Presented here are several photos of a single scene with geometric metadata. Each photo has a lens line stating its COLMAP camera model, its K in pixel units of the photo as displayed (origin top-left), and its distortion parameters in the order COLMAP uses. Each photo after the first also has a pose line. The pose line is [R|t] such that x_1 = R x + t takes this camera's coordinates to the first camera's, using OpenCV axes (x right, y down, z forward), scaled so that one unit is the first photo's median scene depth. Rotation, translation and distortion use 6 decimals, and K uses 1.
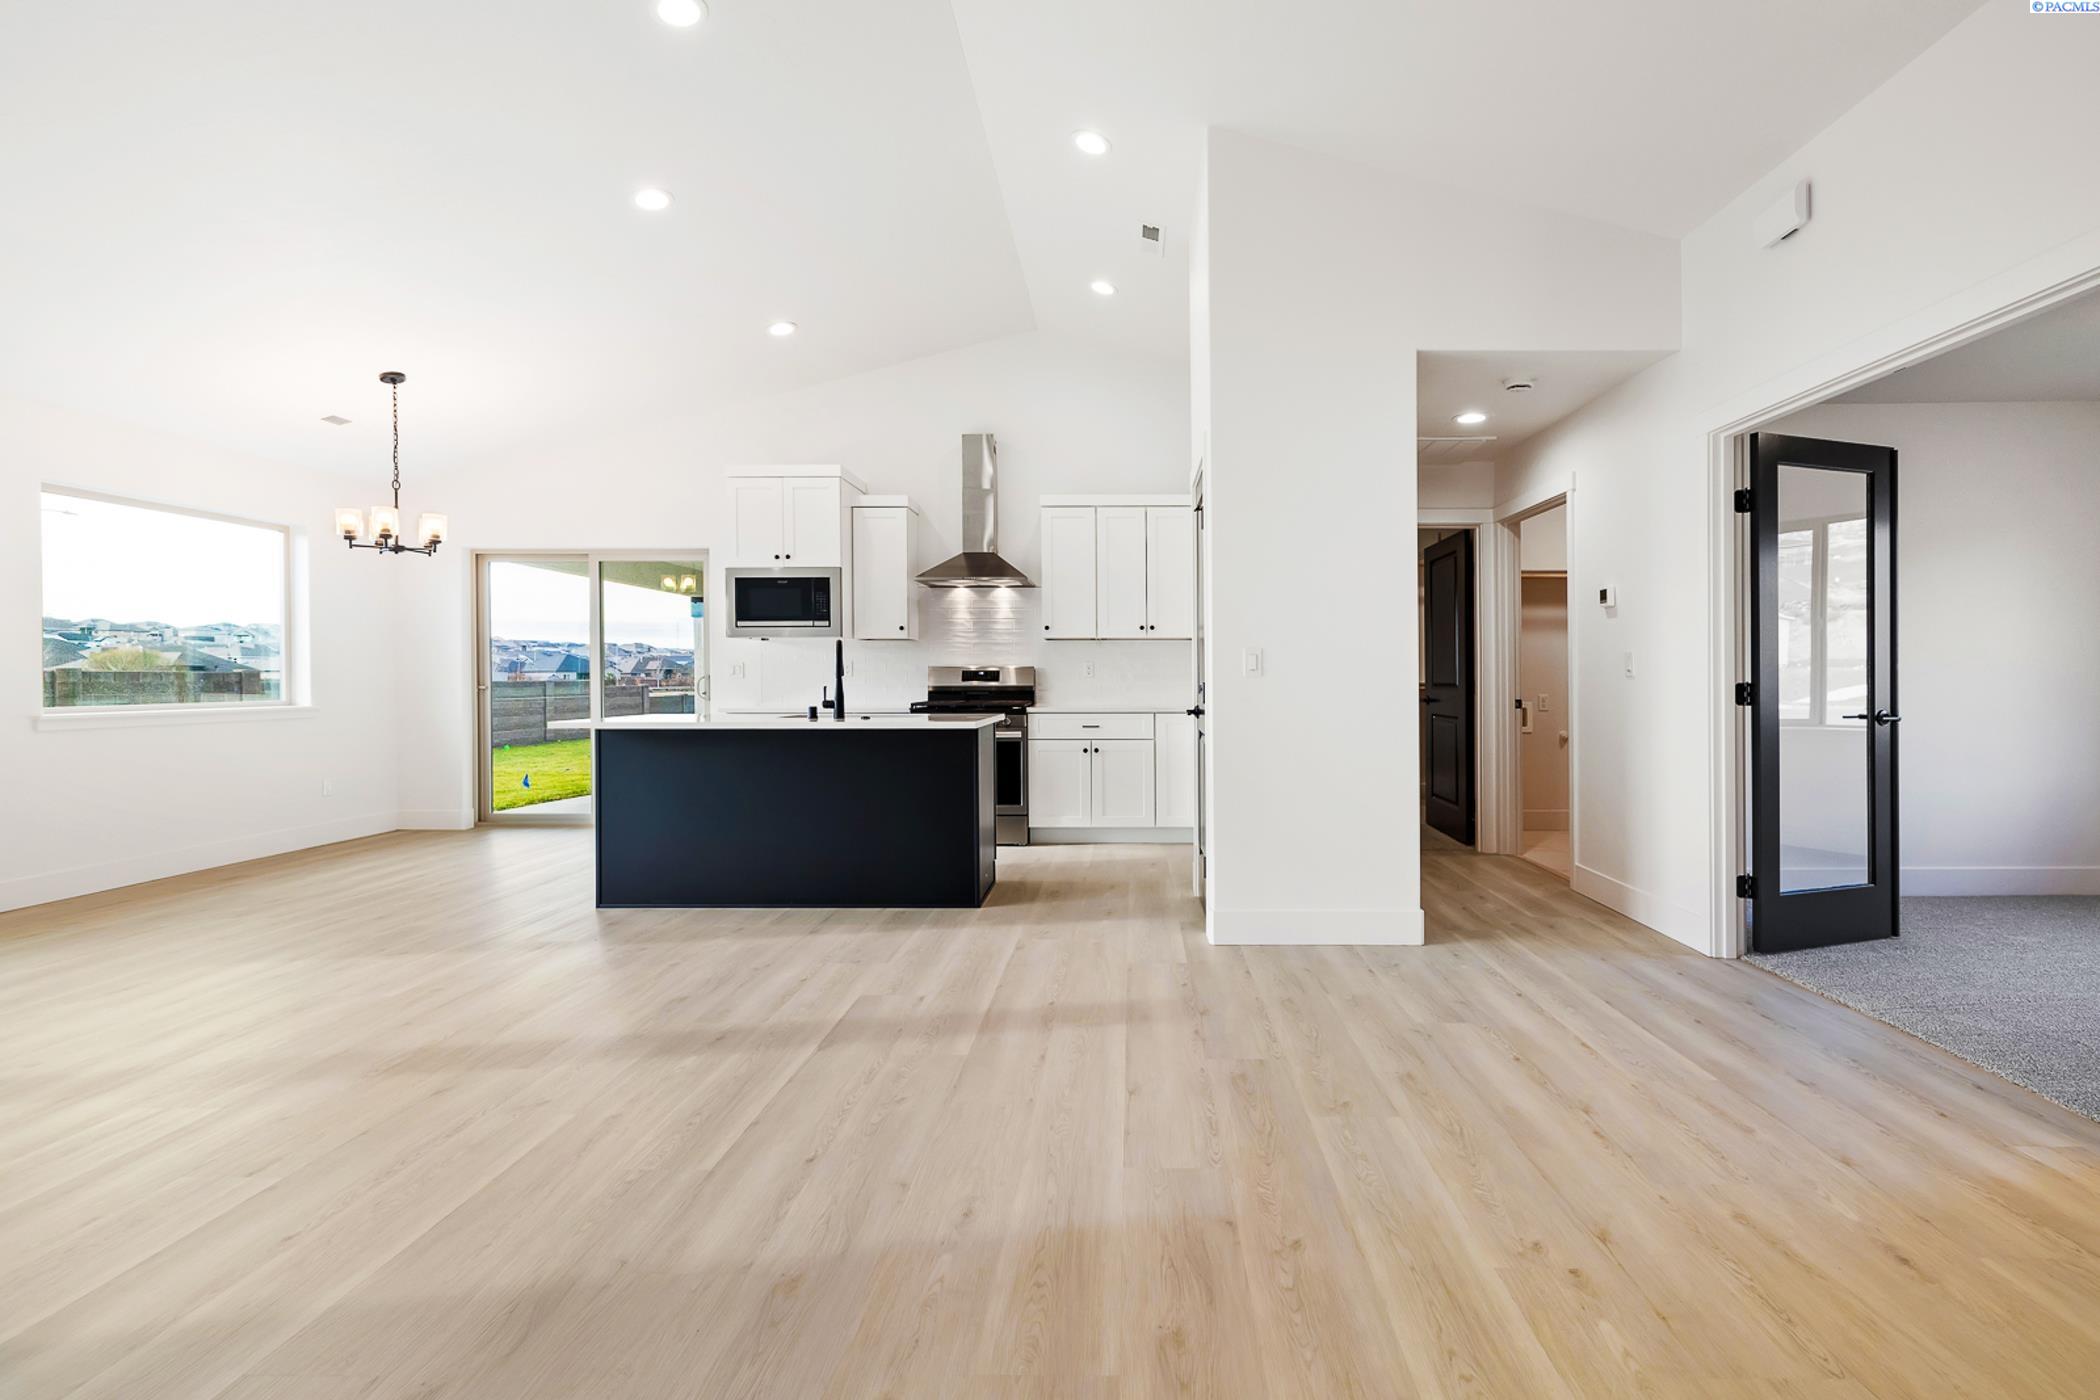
lens RADIAL K [[925.8, 0, 1124.6], [0, 925.8, 687.5], [0, 0, 1]] dist [0.000024, 0.000151]
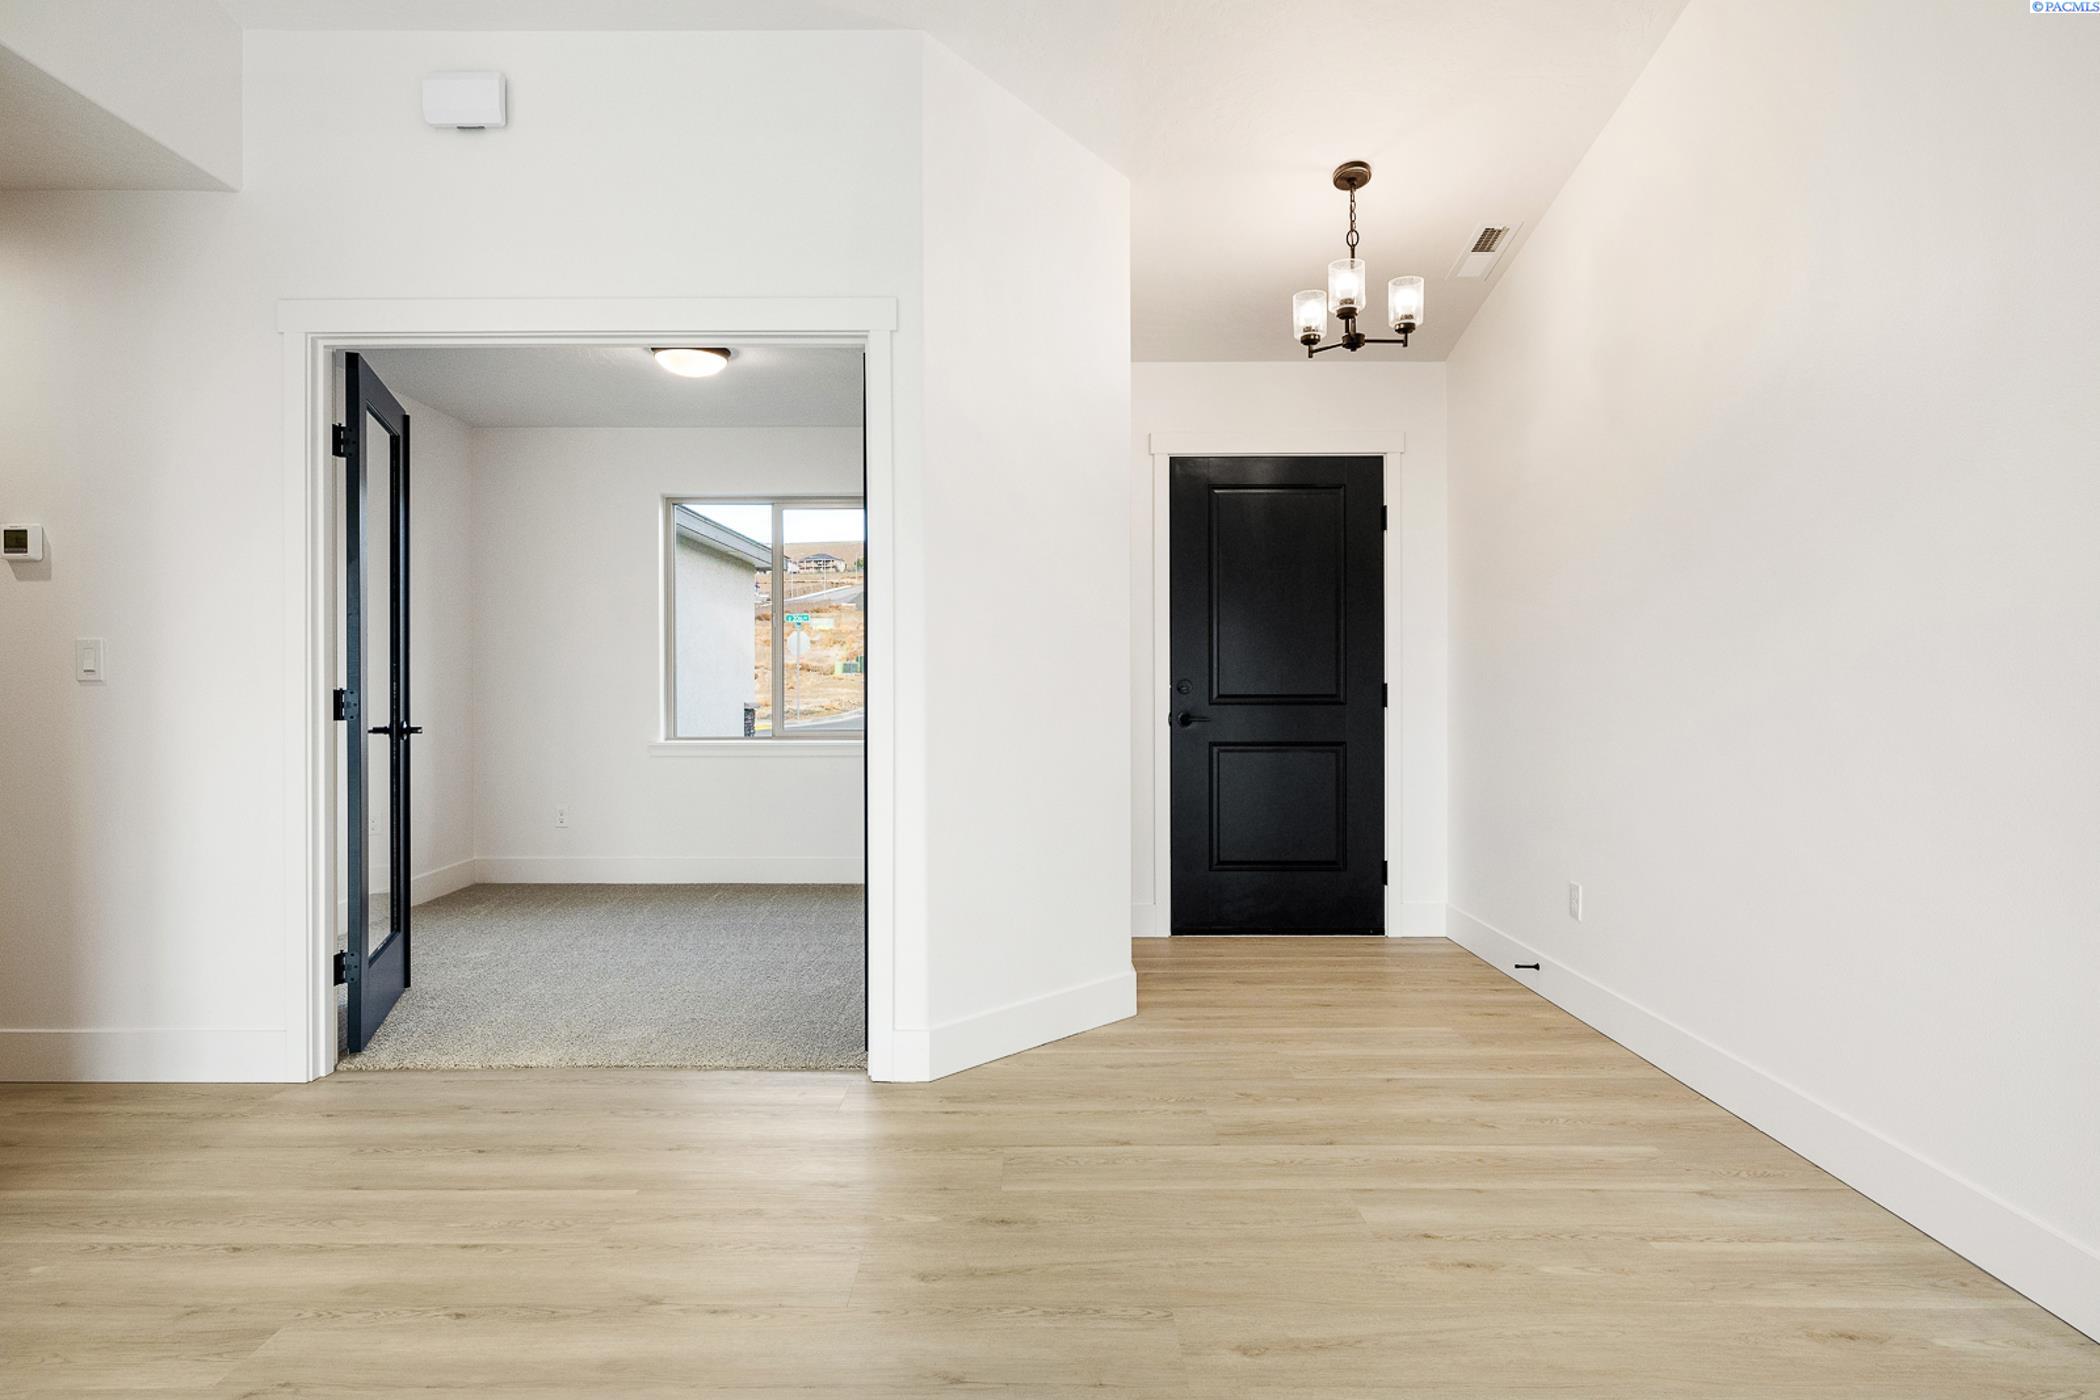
lens RADIAL K [[1142.5, 0, 1045.9], [0, 1142.5, 684.5], [0, 0, 1]] dist [0.004987, -0.000044]
pose [[0.004183, -0.004088, 0.999983, -0.242990], [0.009247, 0.999949, 0.004050, -0.008198], [-0.999948, 0.009230, 0.004221, 0.458590]]
